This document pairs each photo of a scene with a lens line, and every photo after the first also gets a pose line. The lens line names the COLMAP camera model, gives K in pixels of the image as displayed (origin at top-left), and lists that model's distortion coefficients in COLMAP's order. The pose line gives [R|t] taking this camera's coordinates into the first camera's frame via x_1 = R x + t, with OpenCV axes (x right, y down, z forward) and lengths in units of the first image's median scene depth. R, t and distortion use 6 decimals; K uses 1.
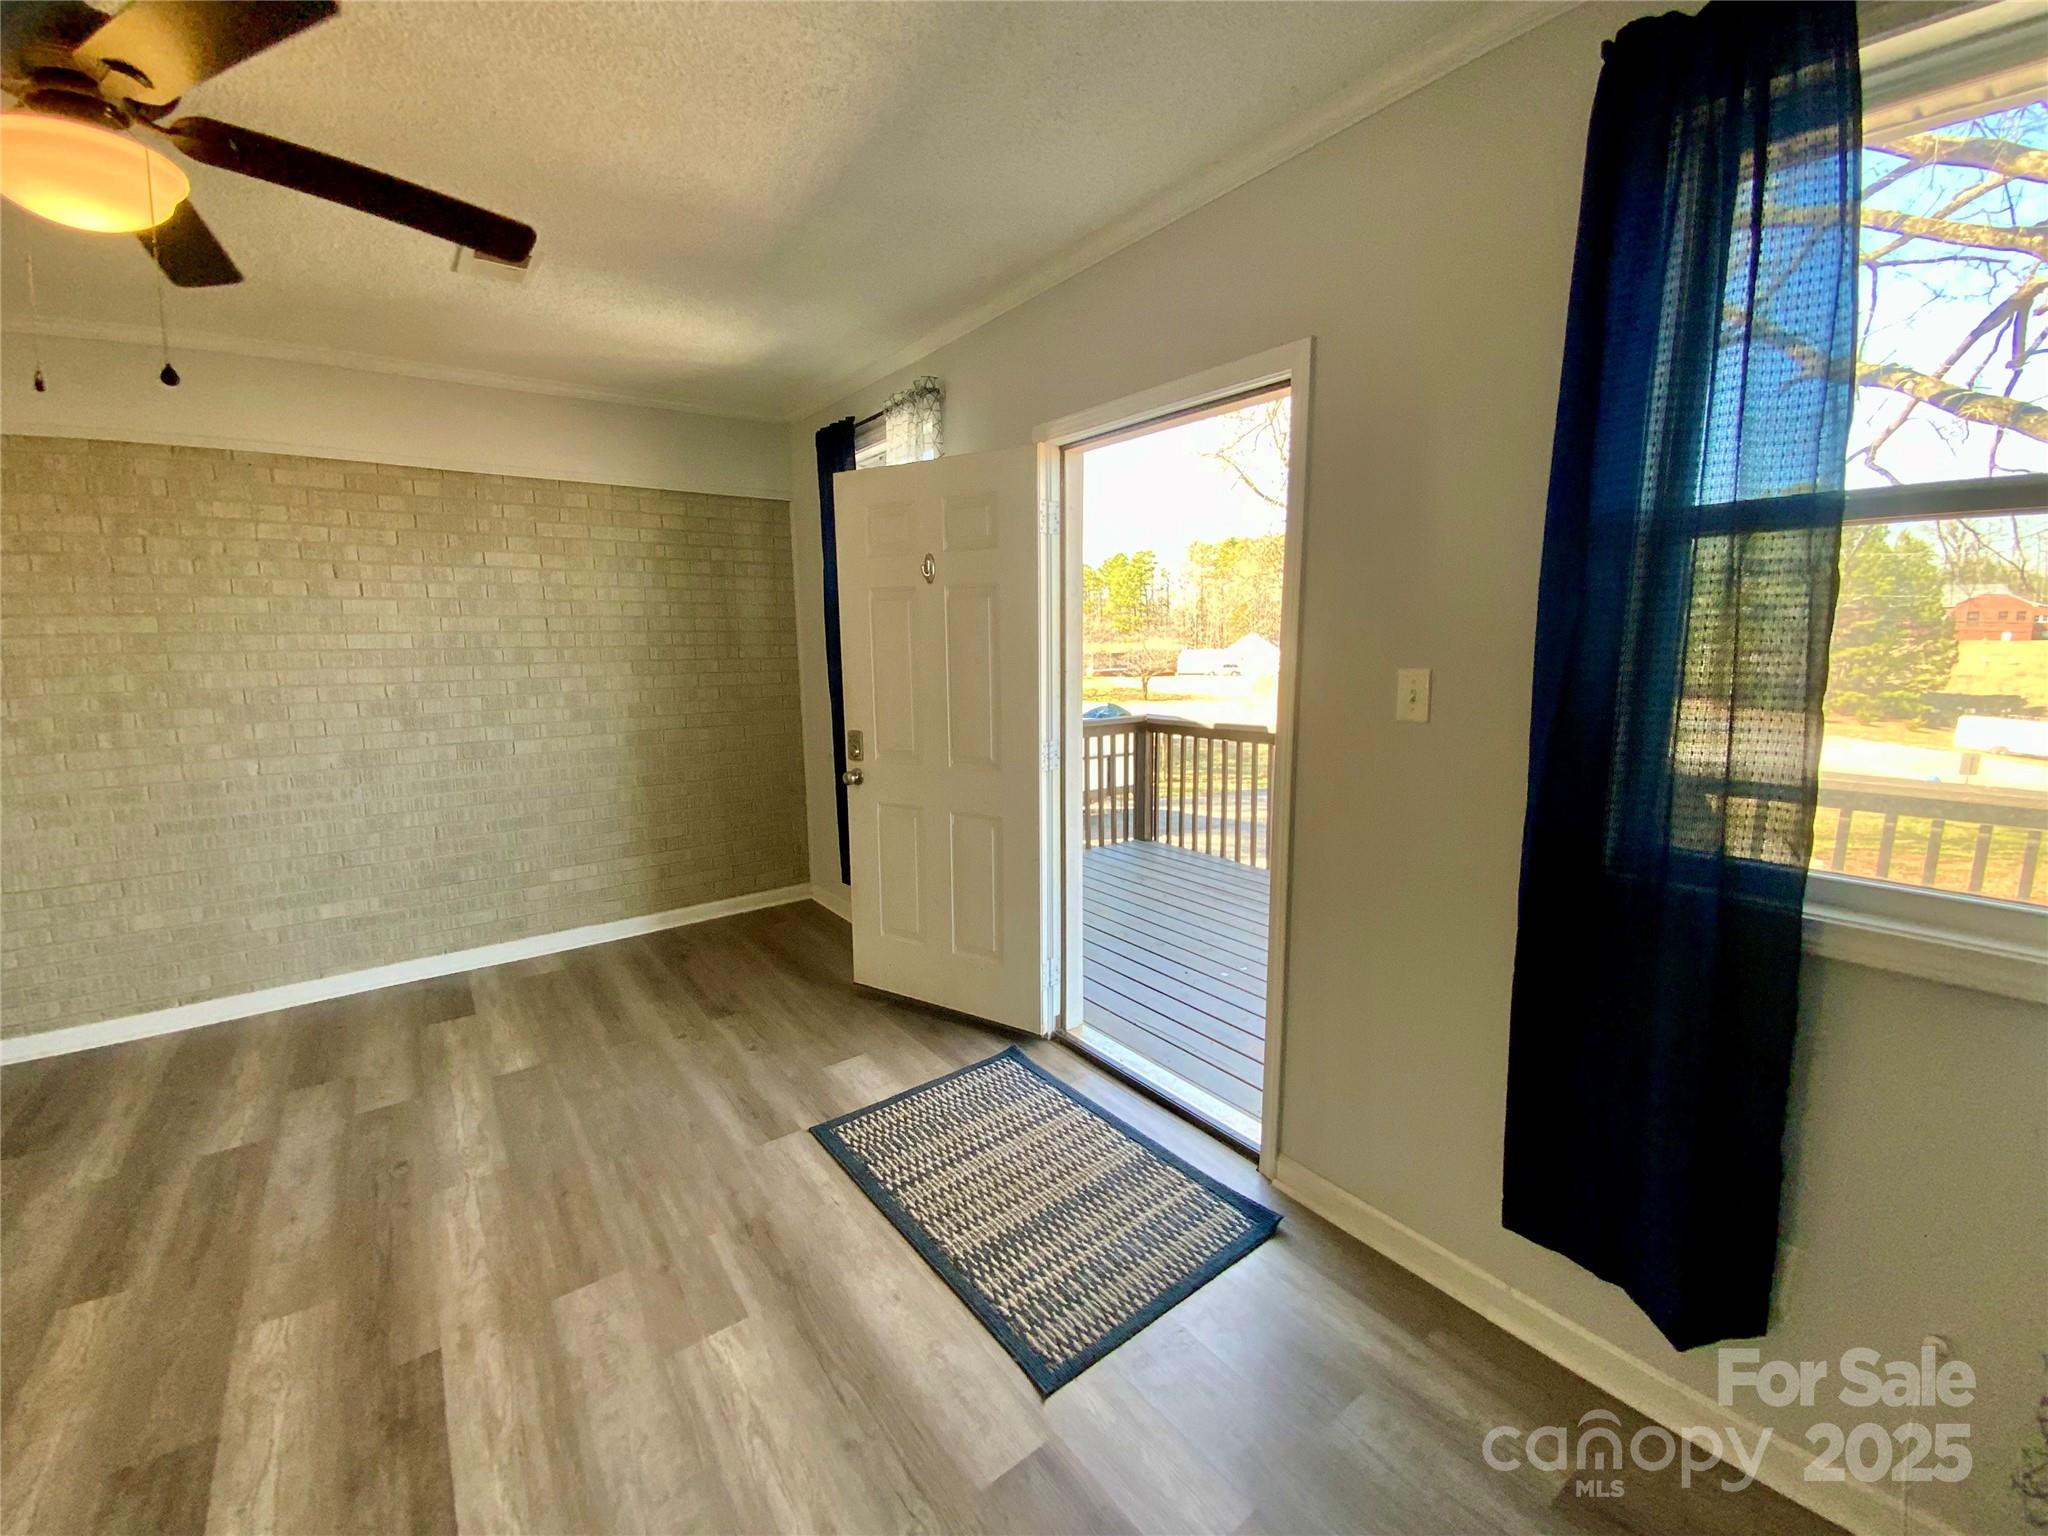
lens RADIAL K [[839.8, 0, 1028.8], [0, 839.8, 769.3], [0, 0, 1]] dist [0.015683, -0.010702]
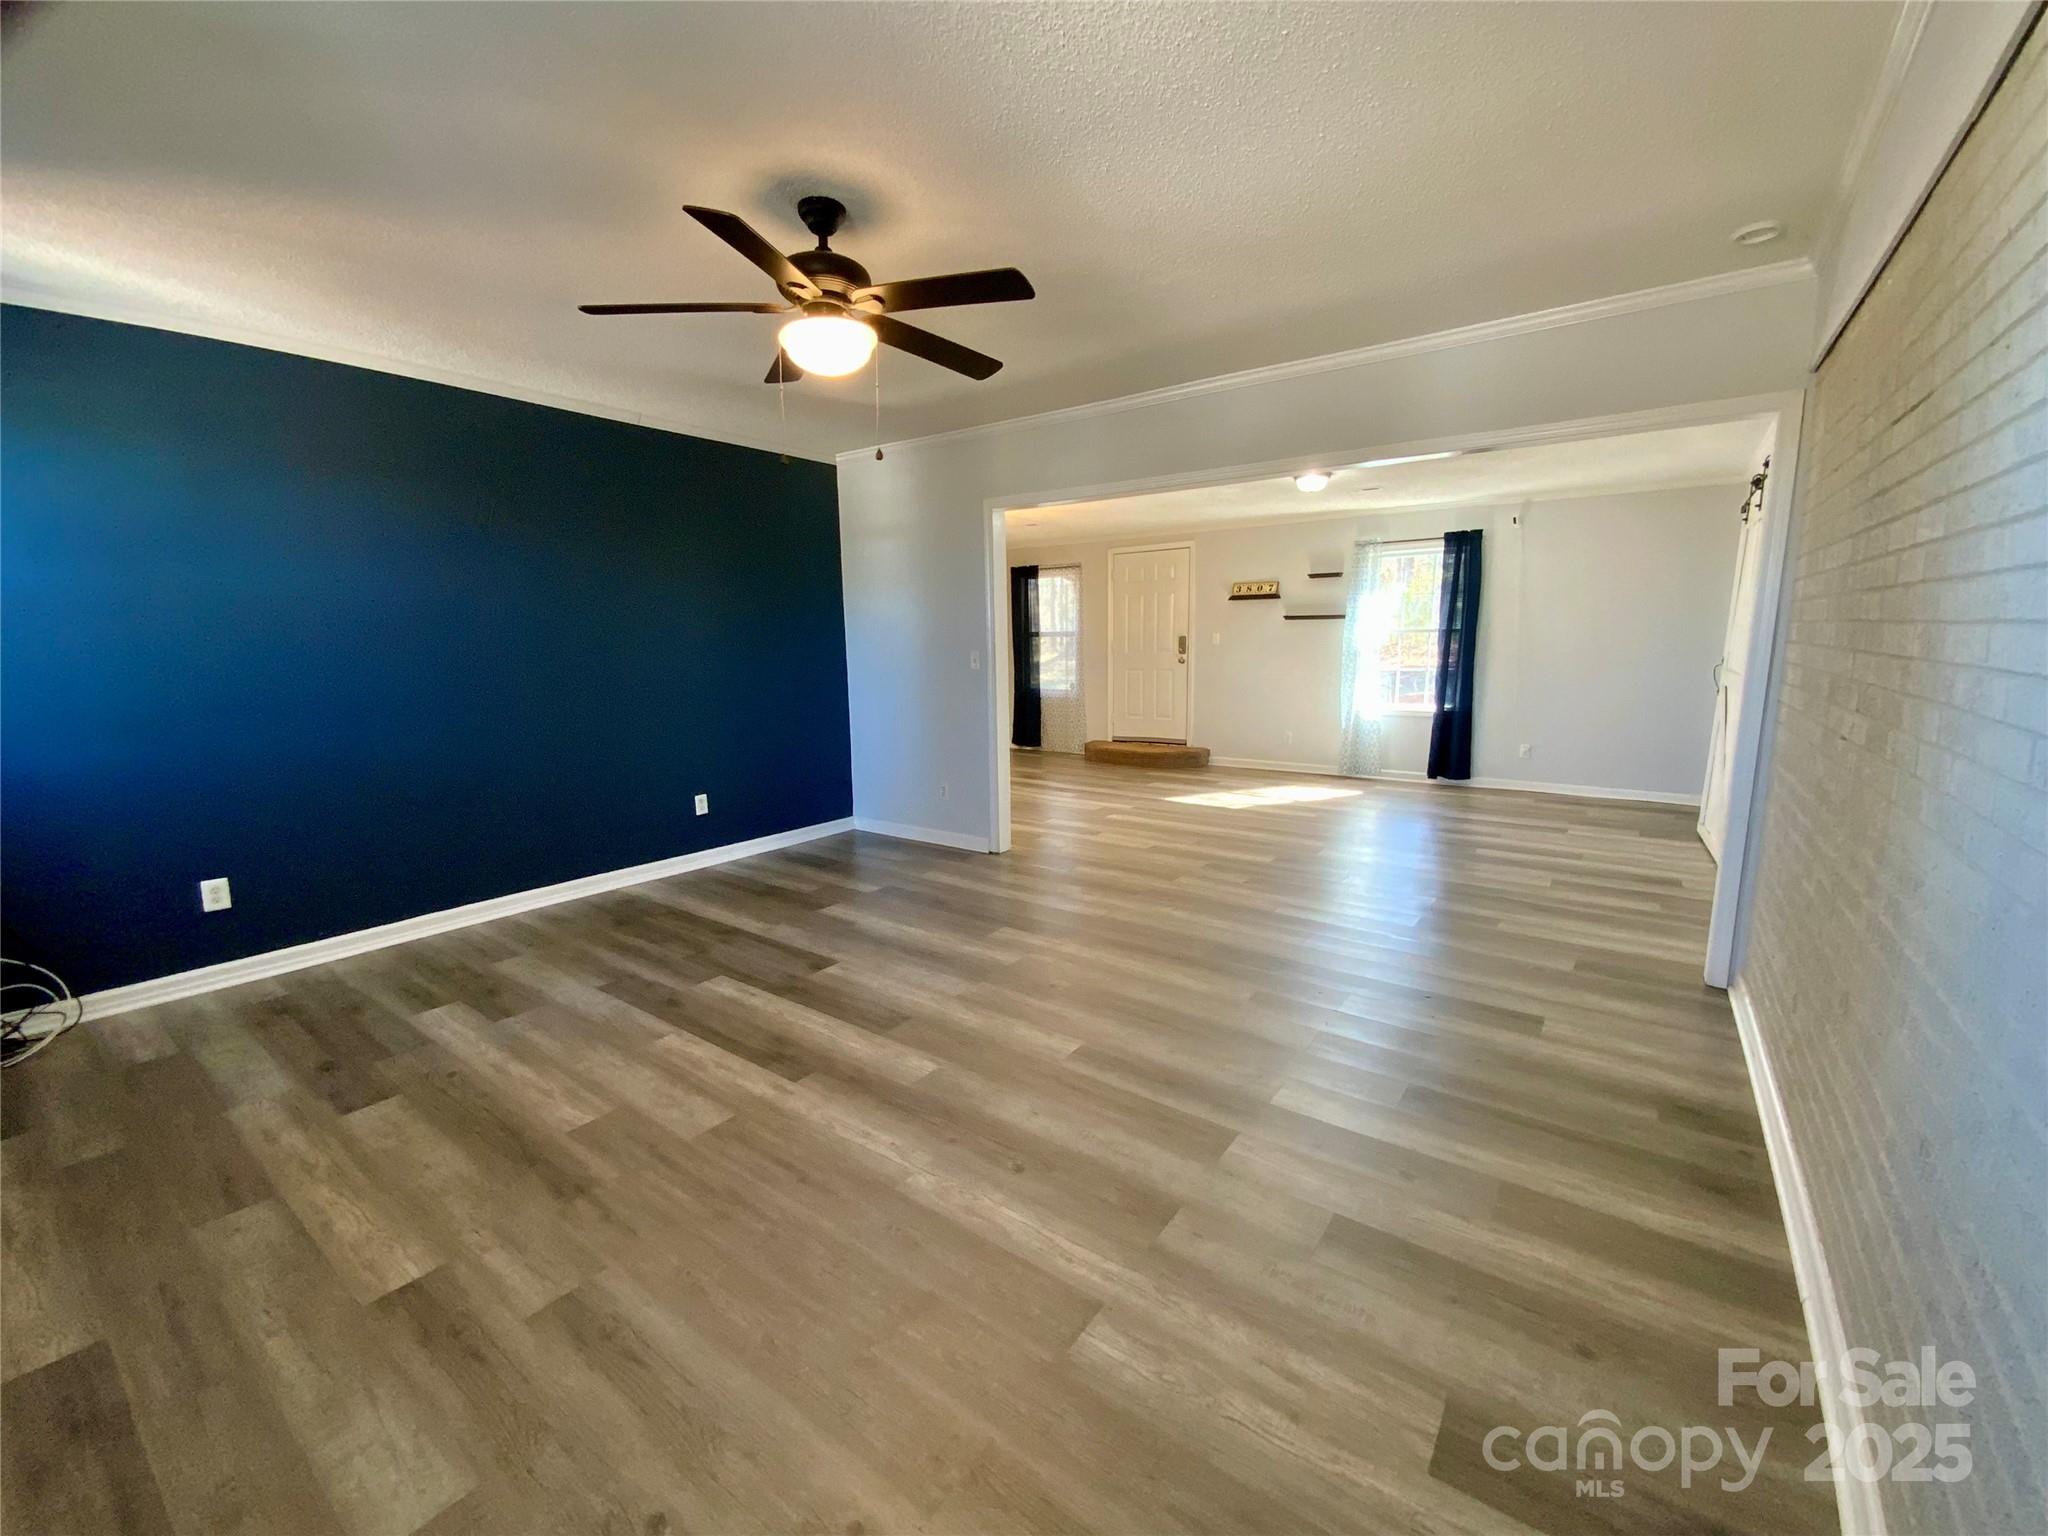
lens RADIAL K [[833.2, 0, 1022.6], [0, 833.2, 765.4], [0, 0, 1]] dist [-0.000407, -0.000174]
pose [[-0.957964, 0.067195, -0.278907, -0.364055], [-0.023510, 0.950525, 0.309756, -0.151058], [0.285923, 0.303292, -0.908990, 1.160265]]
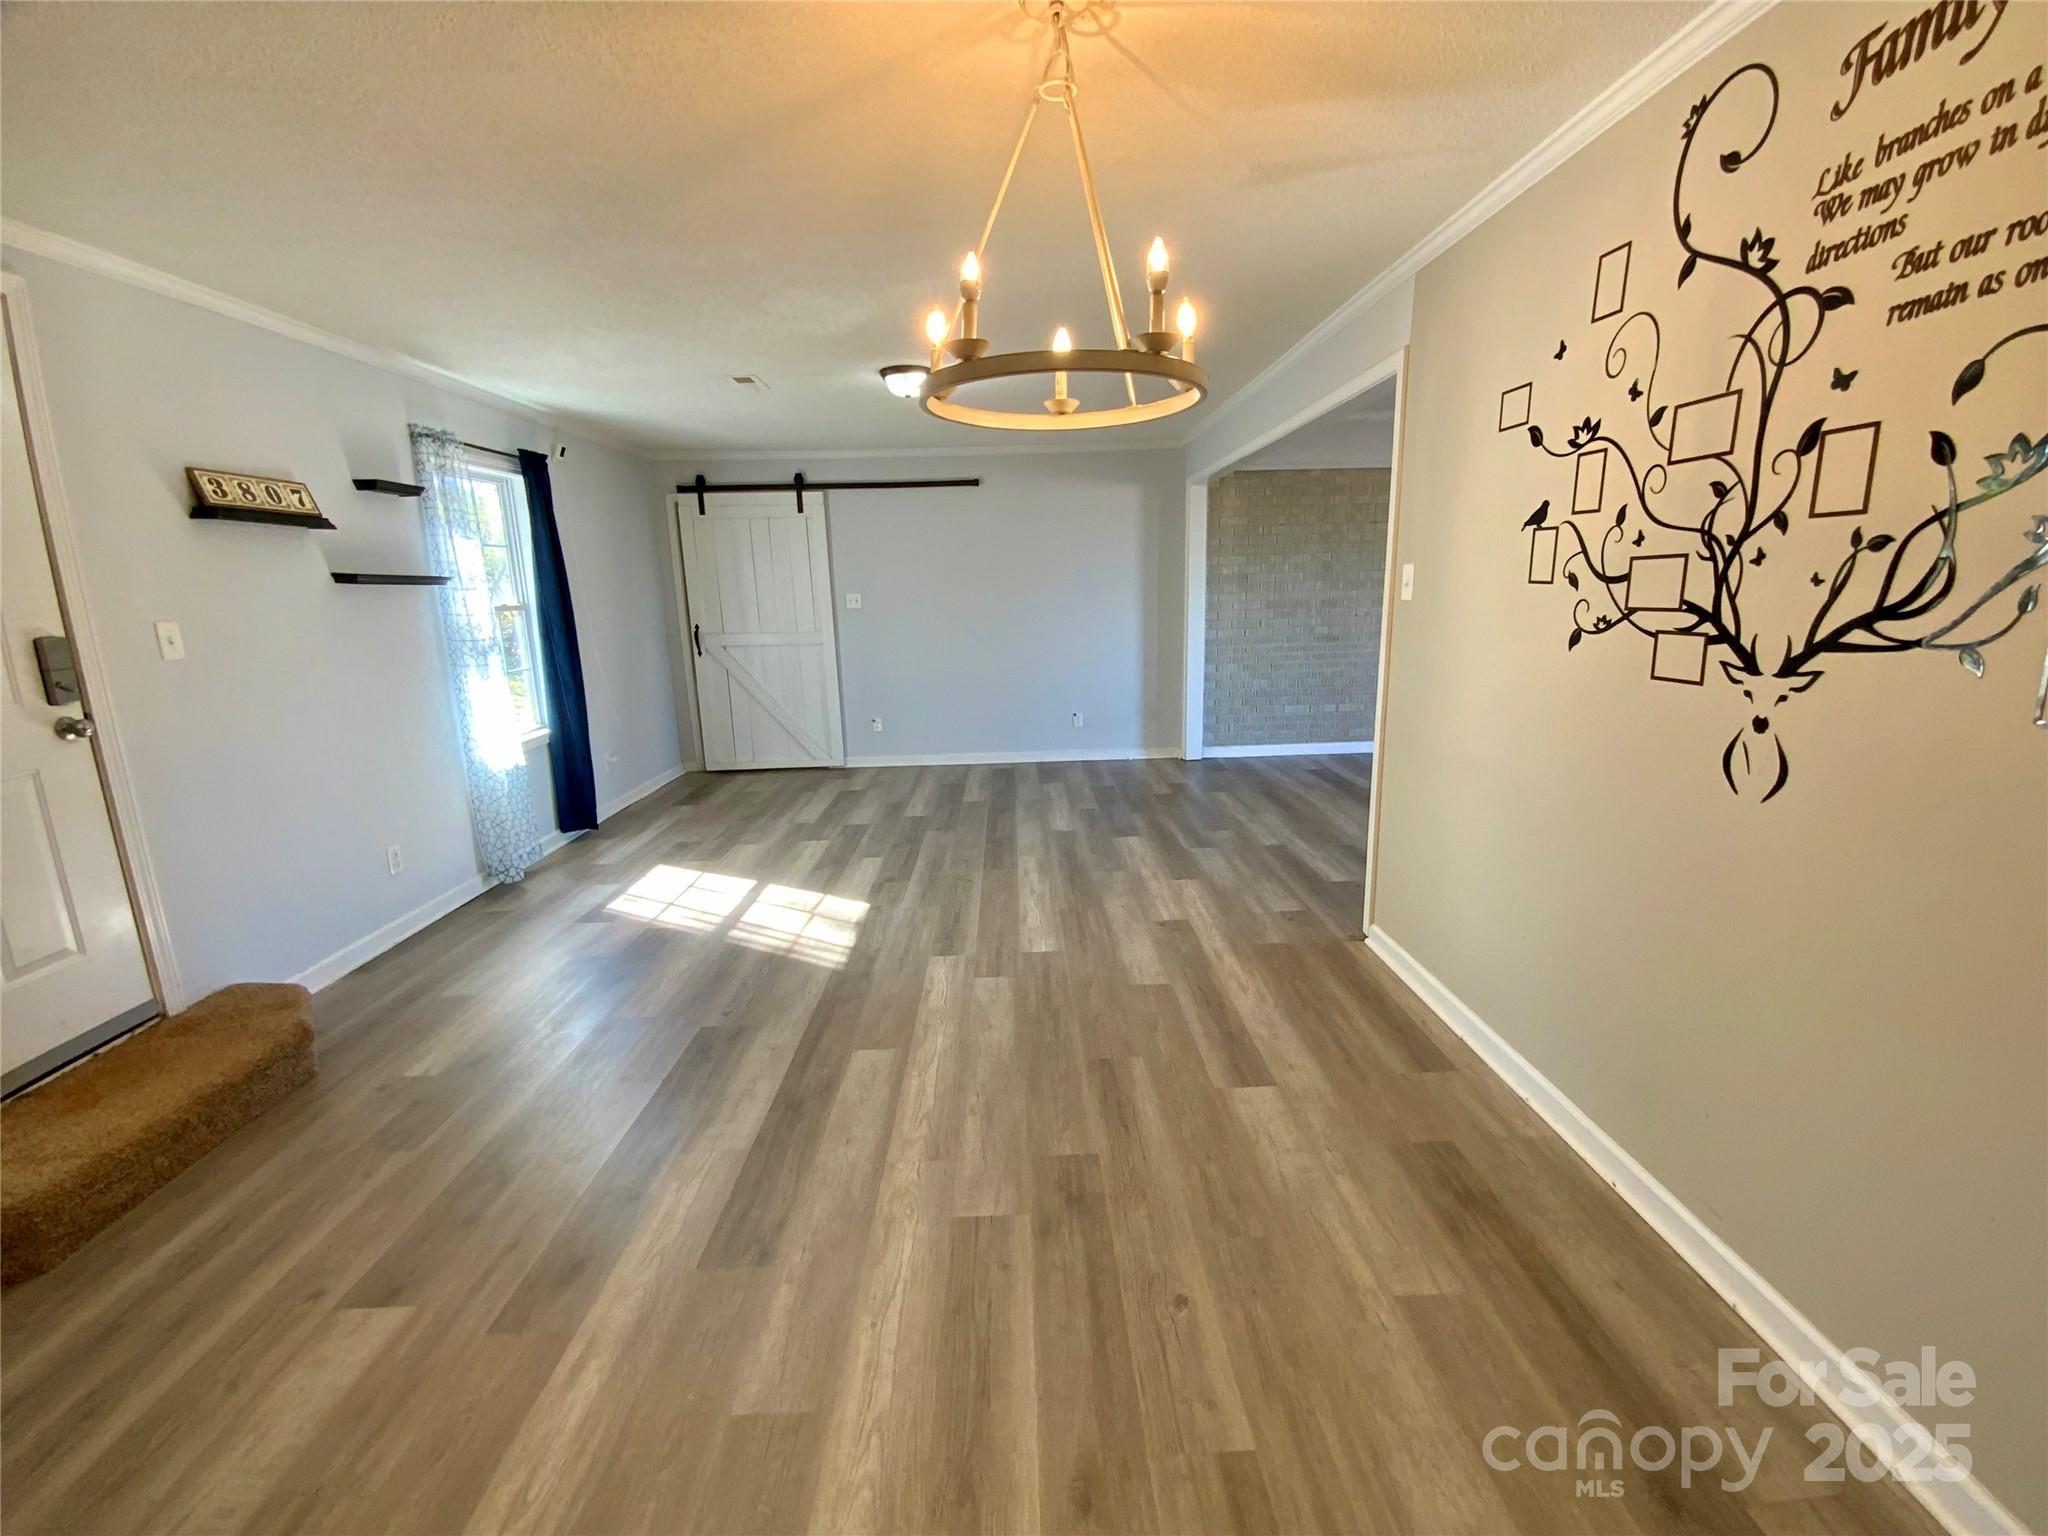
lens RADIAL K [[839.8, 0, 1028.8], [0, 839.8, 769.3], [0, 0, 1]] dist [0.015683, -0.010702]
pose [[0.806656, 0.105649, -0.581502, -0.529640], [-0.071693, 0.994119, 0.081163, 0.236707], [0.586657, -0.023781, 0.809486, -1.159219]]
